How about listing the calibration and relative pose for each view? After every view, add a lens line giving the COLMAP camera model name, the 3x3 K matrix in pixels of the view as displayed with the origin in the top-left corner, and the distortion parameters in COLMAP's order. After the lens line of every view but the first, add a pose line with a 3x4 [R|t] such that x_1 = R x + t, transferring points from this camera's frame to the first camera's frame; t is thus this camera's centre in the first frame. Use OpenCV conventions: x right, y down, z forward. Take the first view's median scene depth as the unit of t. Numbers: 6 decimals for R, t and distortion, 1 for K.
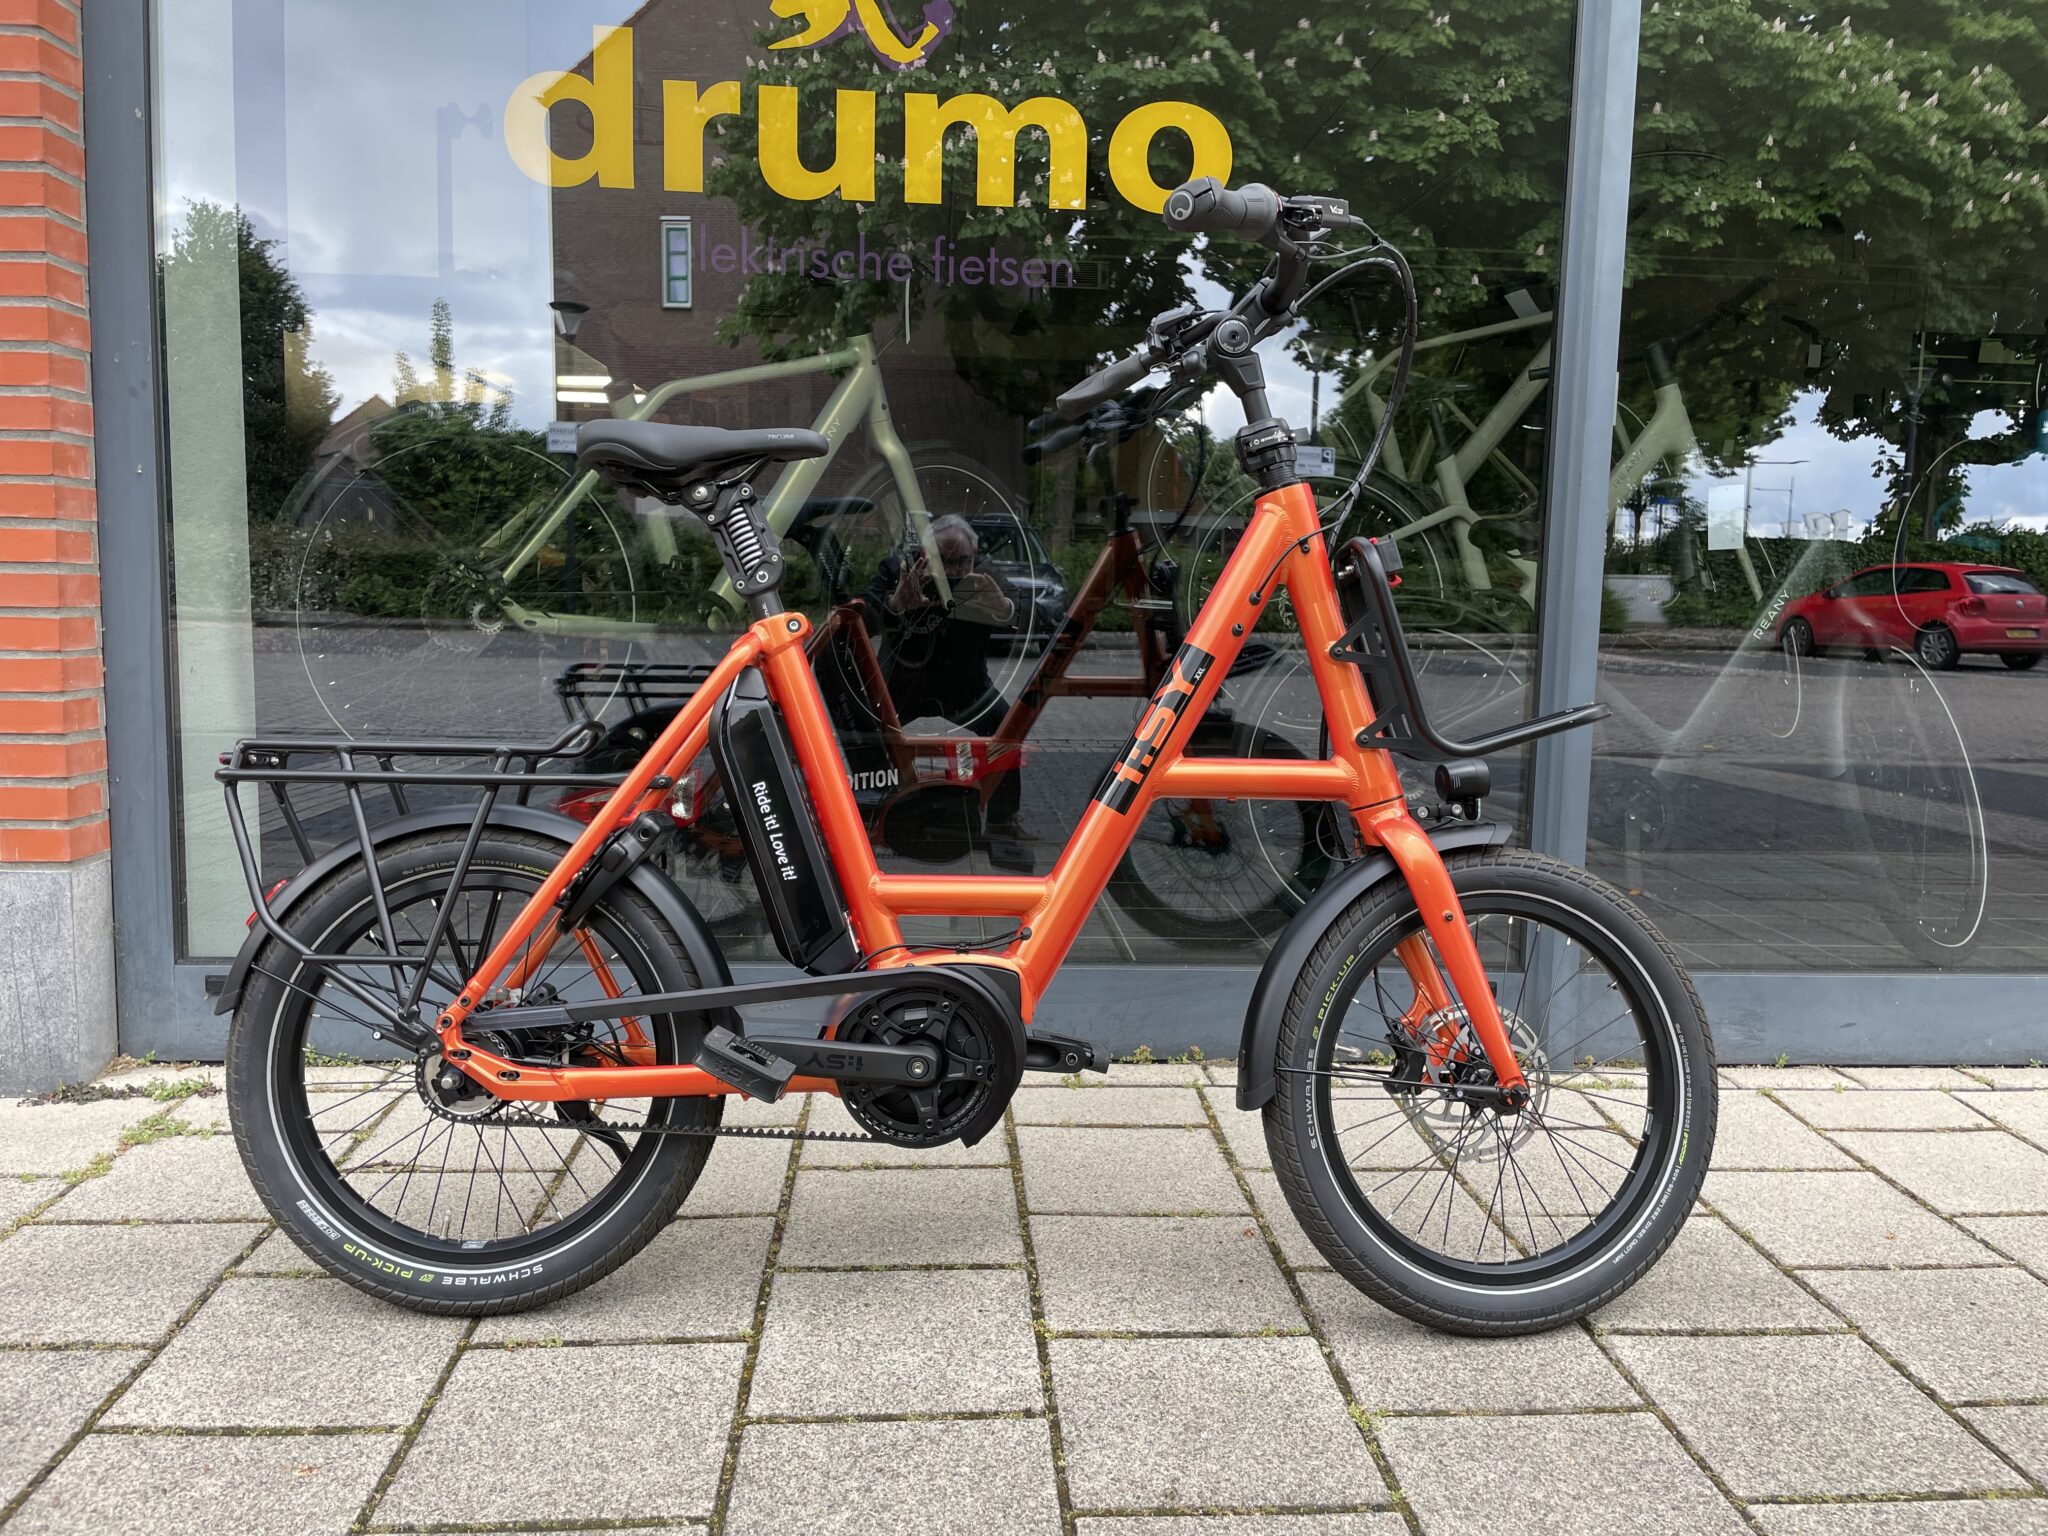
lens RADIAL K [[1551.3, 0, 1026.9], [0, 1551.3, 755.4], [0, 0, 1]] dist [0.007406, -0.022607]
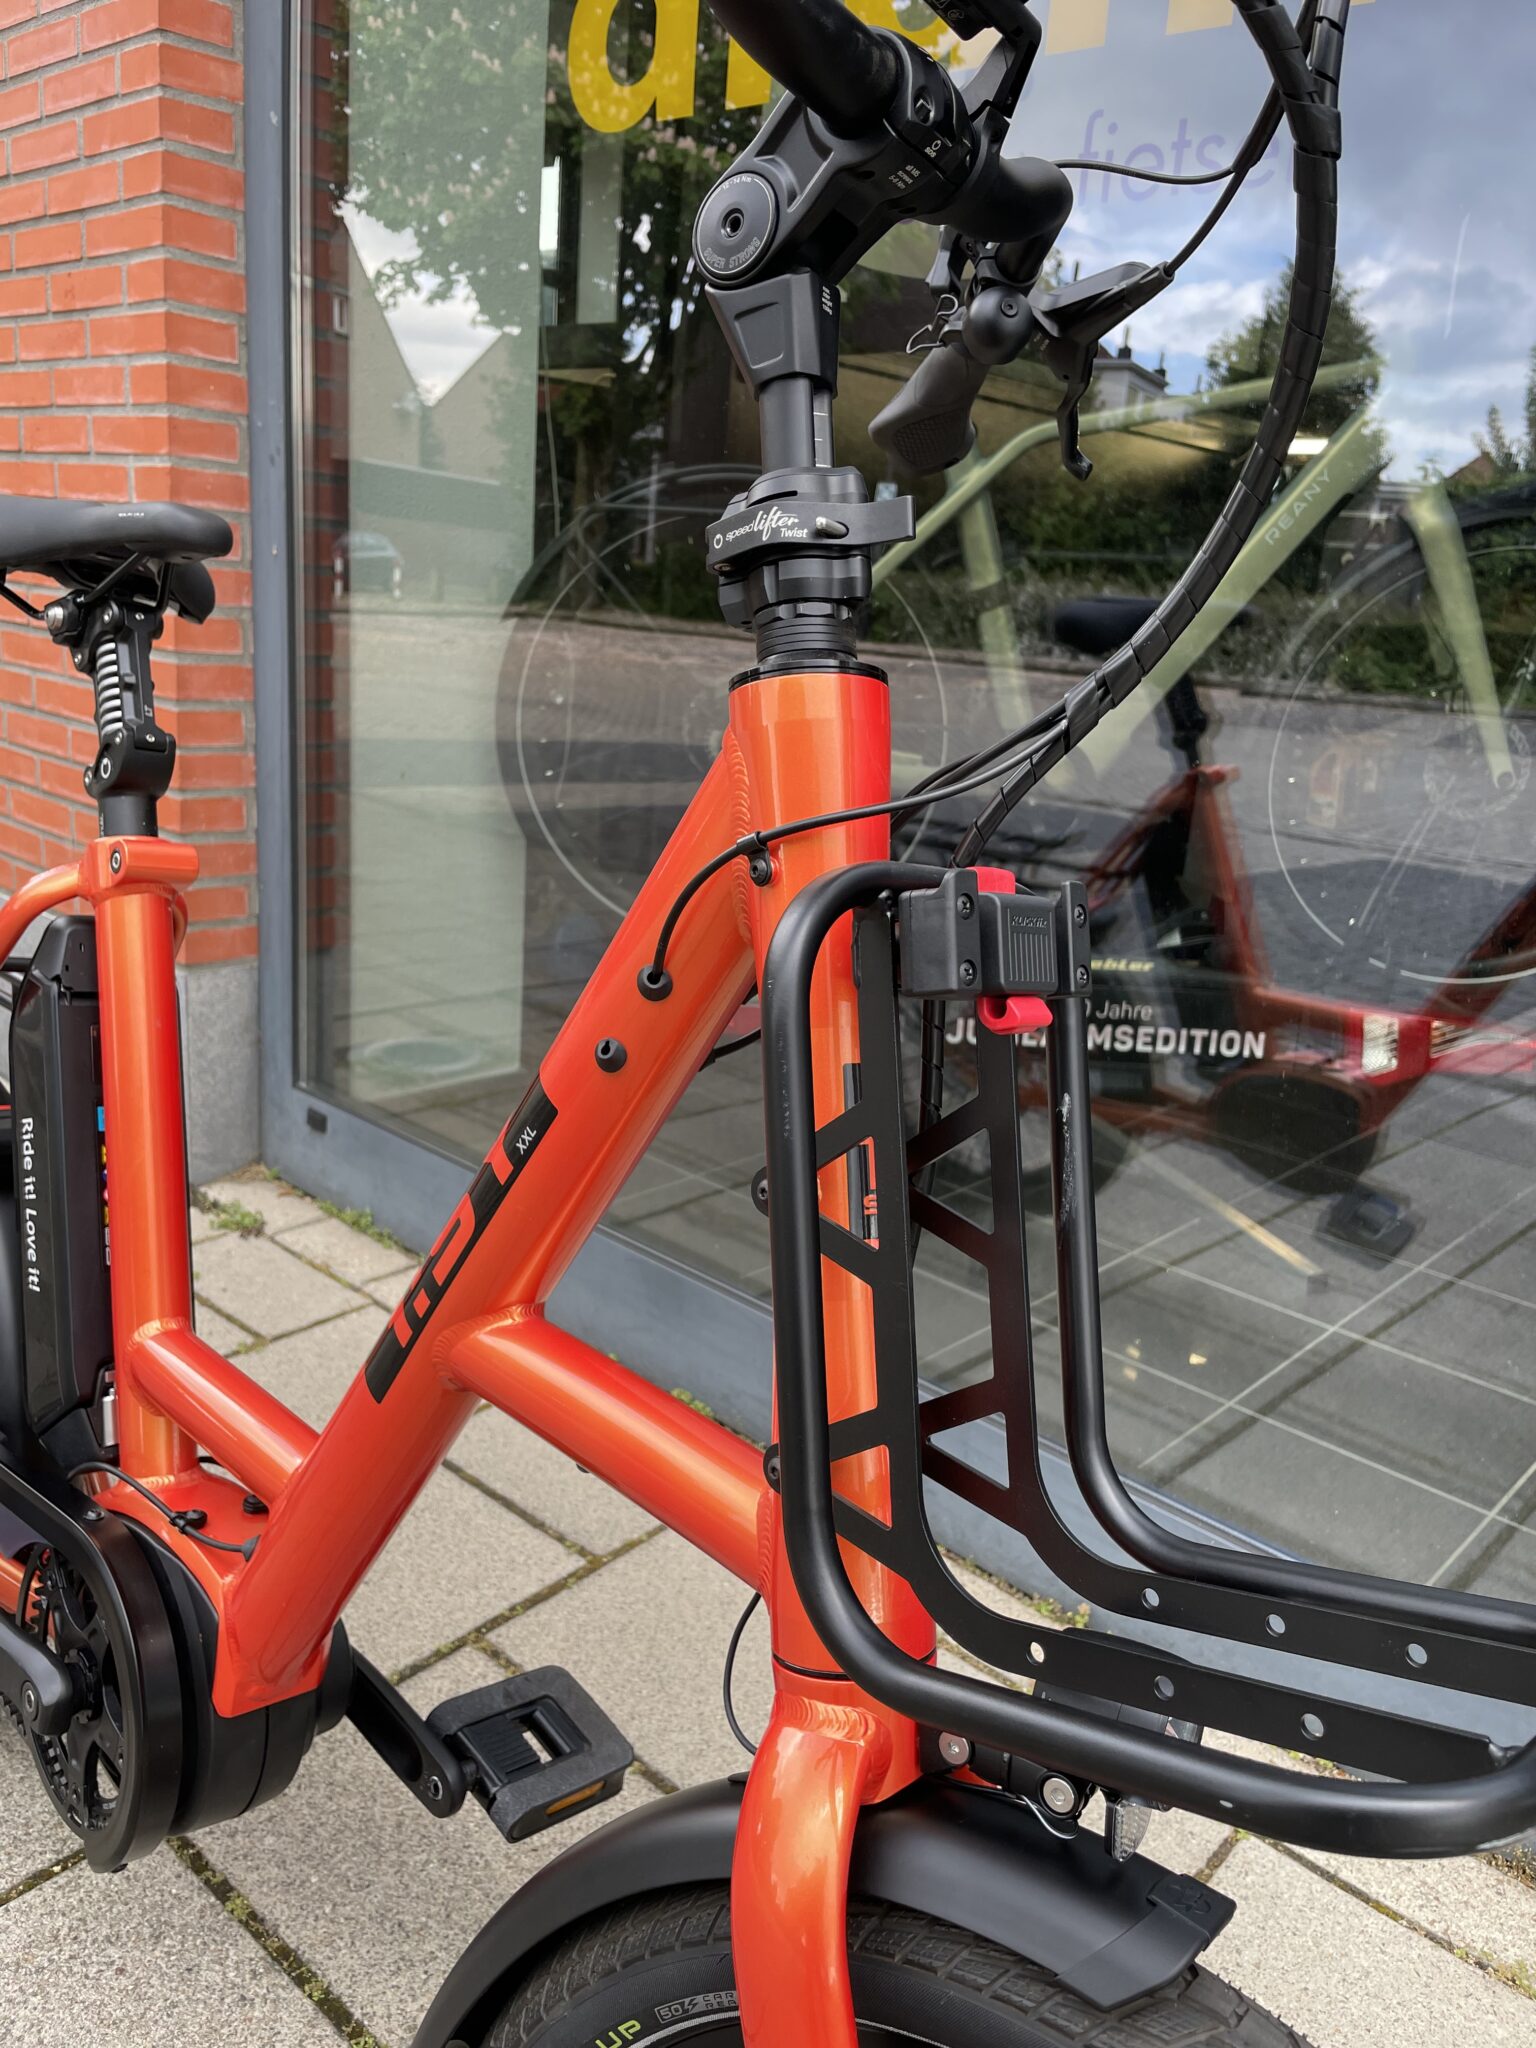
lens RADIAL K [[1551.3, 0, 769.8], [0, 1551.3, 1037.4], [0, 0, 1]] dist [0.007406, -0.022607]
pose [[0.696913, 0.227834, -0.680003, 0.314252], [-0.136764, 0.973015, 0.185842, -0.120740], [0.703994, -0.036516, 0.709267, 0.579635]]
